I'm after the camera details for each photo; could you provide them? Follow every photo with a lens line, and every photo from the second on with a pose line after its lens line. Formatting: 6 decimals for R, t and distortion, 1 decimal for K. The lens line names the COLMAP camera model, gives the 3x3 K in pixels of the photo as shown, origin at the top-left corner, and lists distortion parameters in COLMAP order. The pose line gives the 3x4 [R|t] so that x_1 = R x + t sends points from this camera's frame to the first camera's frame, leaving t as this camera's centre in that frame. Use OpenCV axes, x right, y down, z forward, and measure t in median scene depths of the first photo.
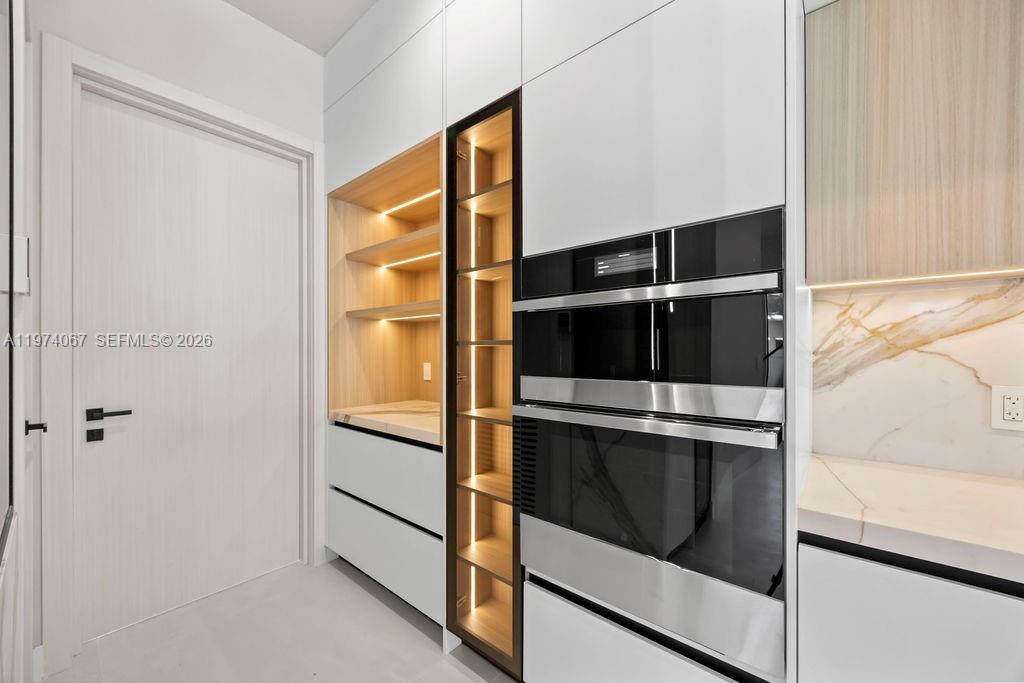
lens RADIAL K [[397.3, 0, 508.7], [0, 397.3, 347.7], [0, 0, 1]] dist [0.000607, -0.000131]
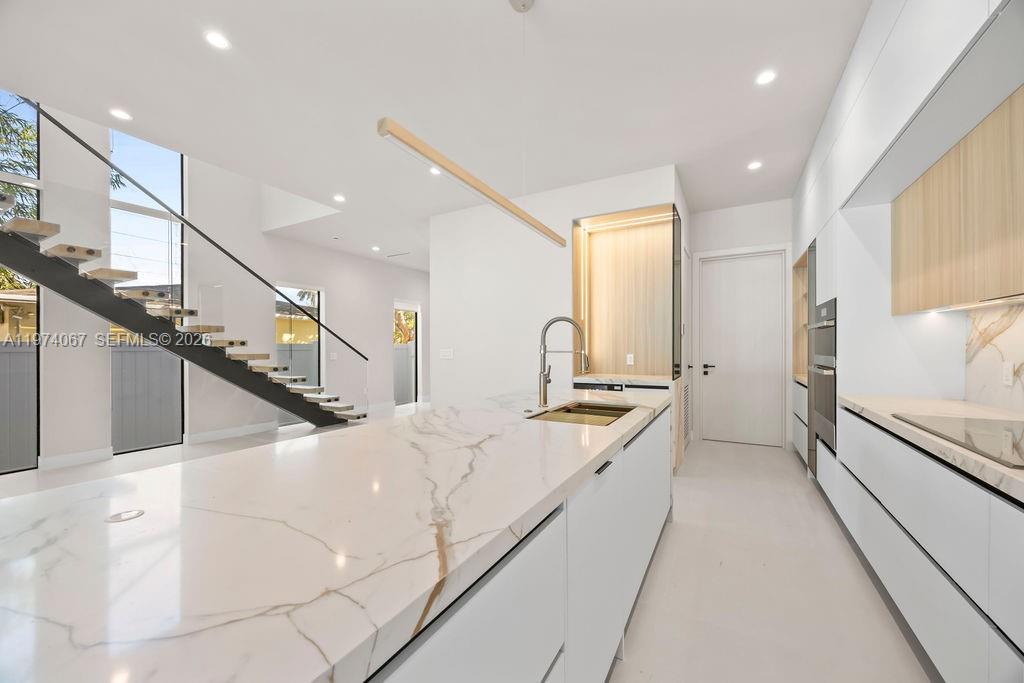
lens RADIAL K [[397.3, 0, 508.7], [0, 397.3, 347.7], [0, 0, 1]] dist [0.000607, -0.000131]
pose [[0.194691, 0.003298, -0.980859, 1.969262], [0.004531, 0.999981, 0.004262, 0.008018], [0.980854, -0.005274, 0.194673, -1.277825]]
